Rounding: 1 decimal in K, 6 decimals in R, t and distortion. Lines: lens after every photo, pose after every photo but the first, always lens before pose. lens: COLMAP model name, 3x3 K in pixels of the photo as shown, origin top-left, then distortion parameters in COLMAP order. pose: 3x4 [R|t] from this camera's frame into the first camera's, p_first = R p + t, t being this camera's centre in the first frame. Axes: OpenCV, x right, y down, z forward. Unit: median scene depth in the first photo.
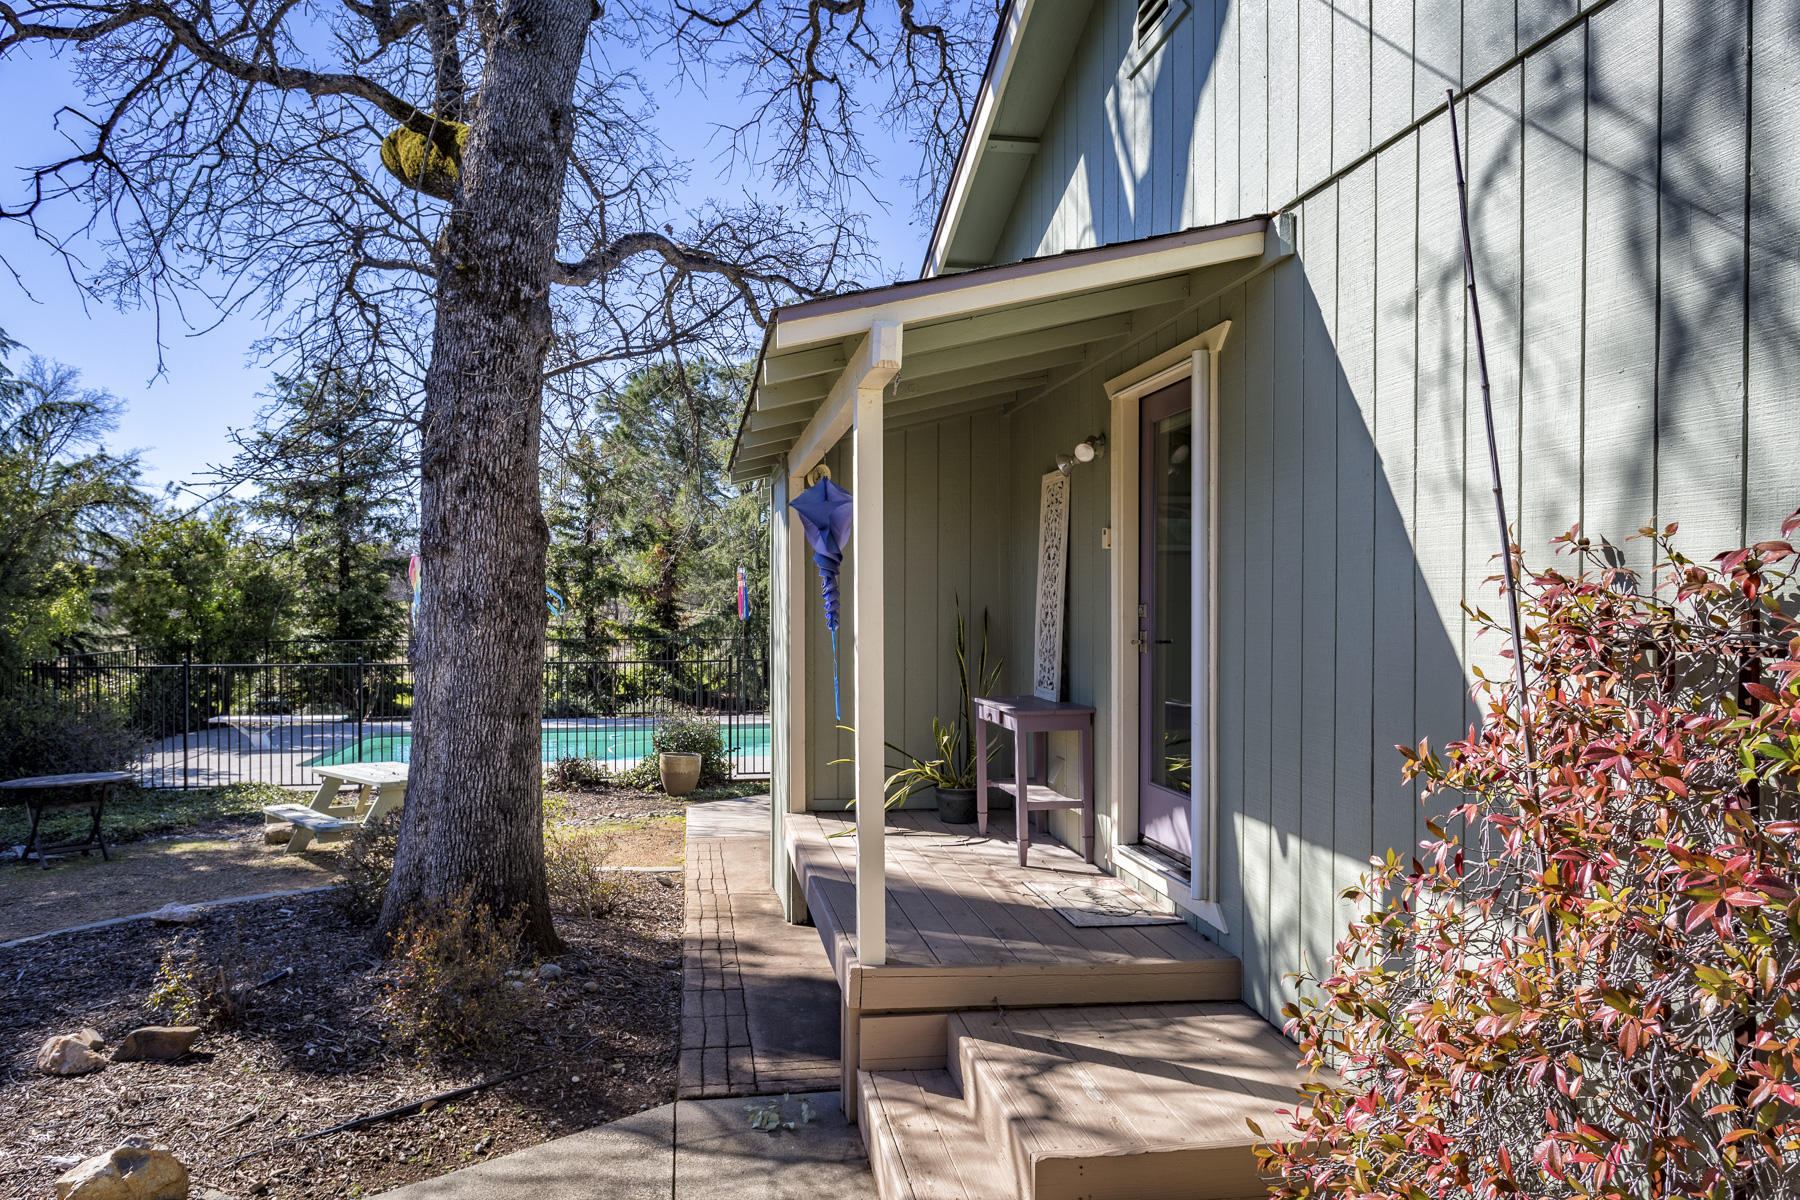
lens RADIAL K [[1262.7, 0, 898.4], [0, 1262.7, 599.1], [0, 0, 1]] dist [-0.004293, 0.000524]
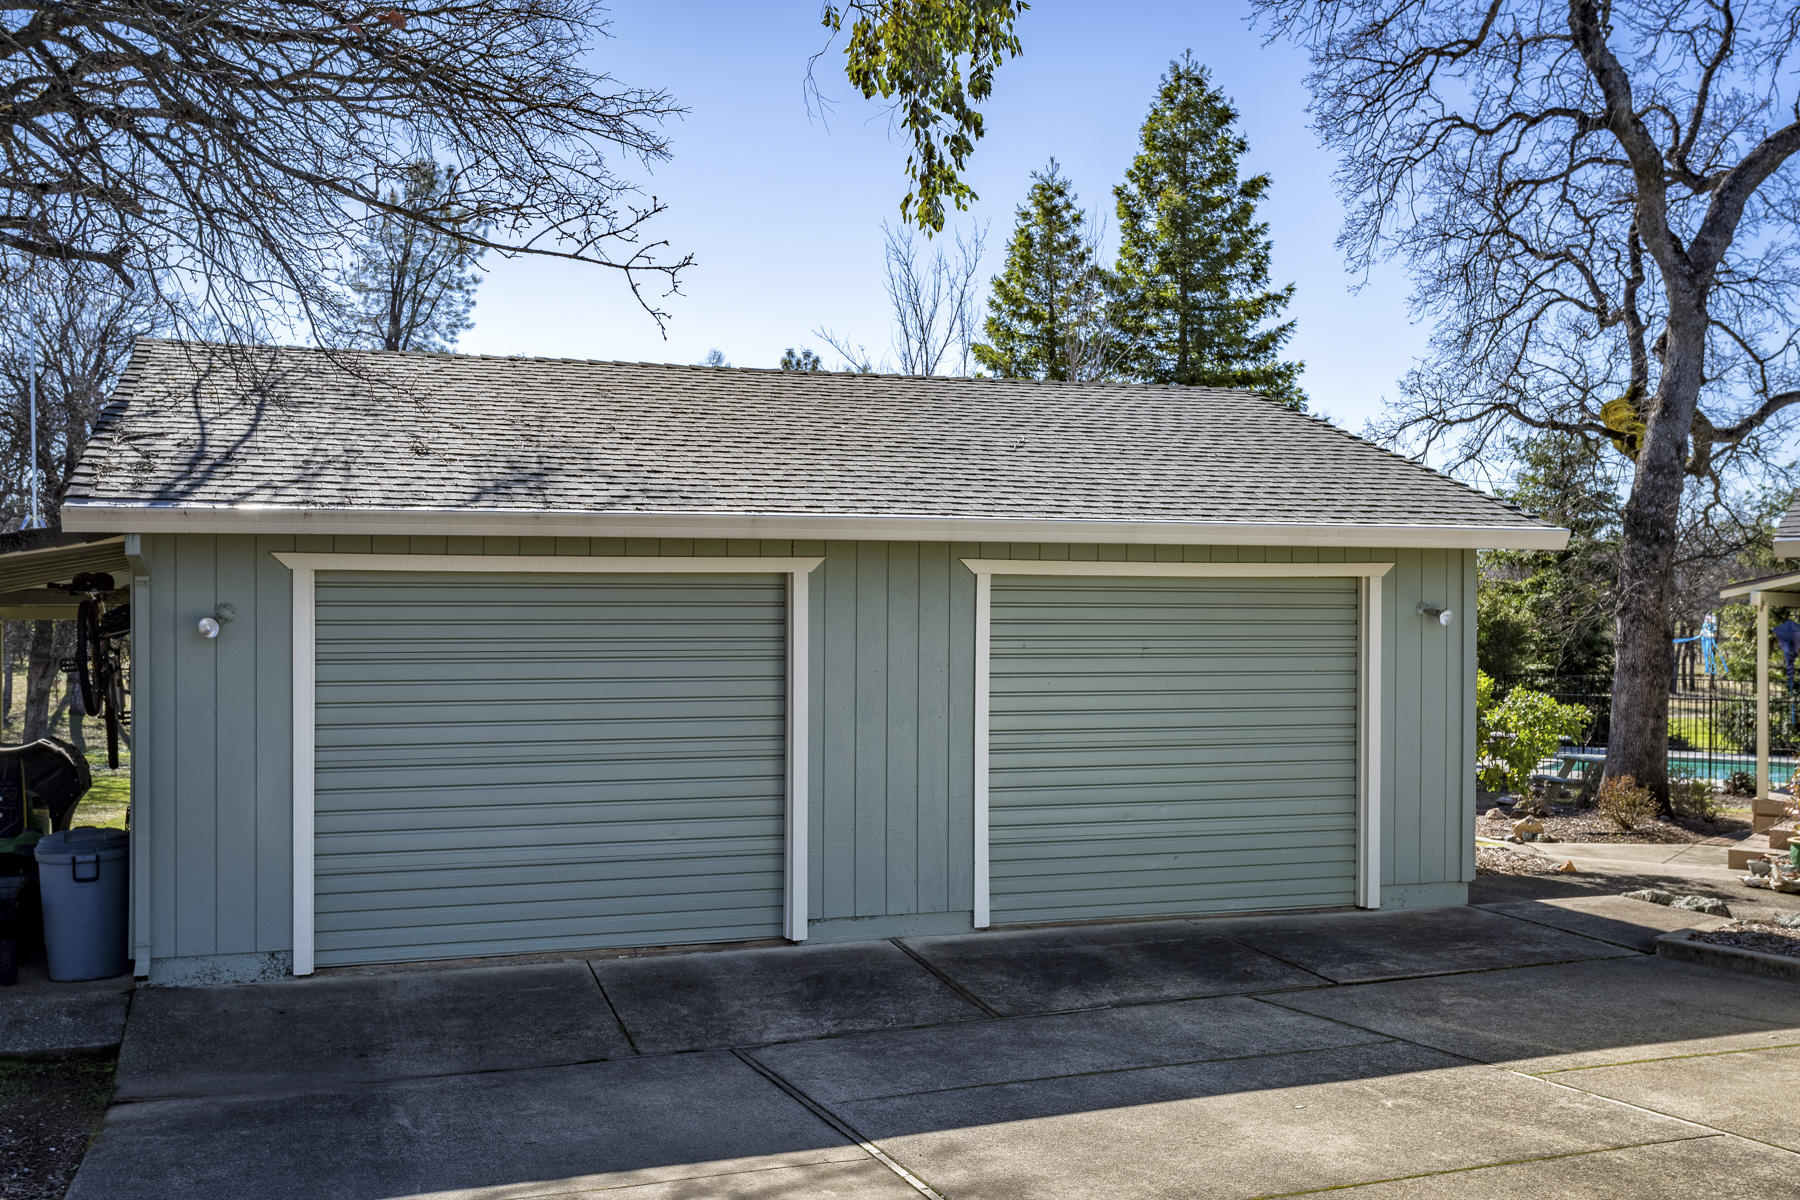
lens RADIAL K [[1832.3, 0, 897.2], [0, 1832.3, 599.2], [0, 0, 1]] dist [0.017316, 0.000000]
pose [[0.729014, 0.004428, -0.684485, 0.972875], [-0.008039, 0.999965, -0.002093, -0.104271], [0.684452, 0.007028, 0.729024, -2.374247]]
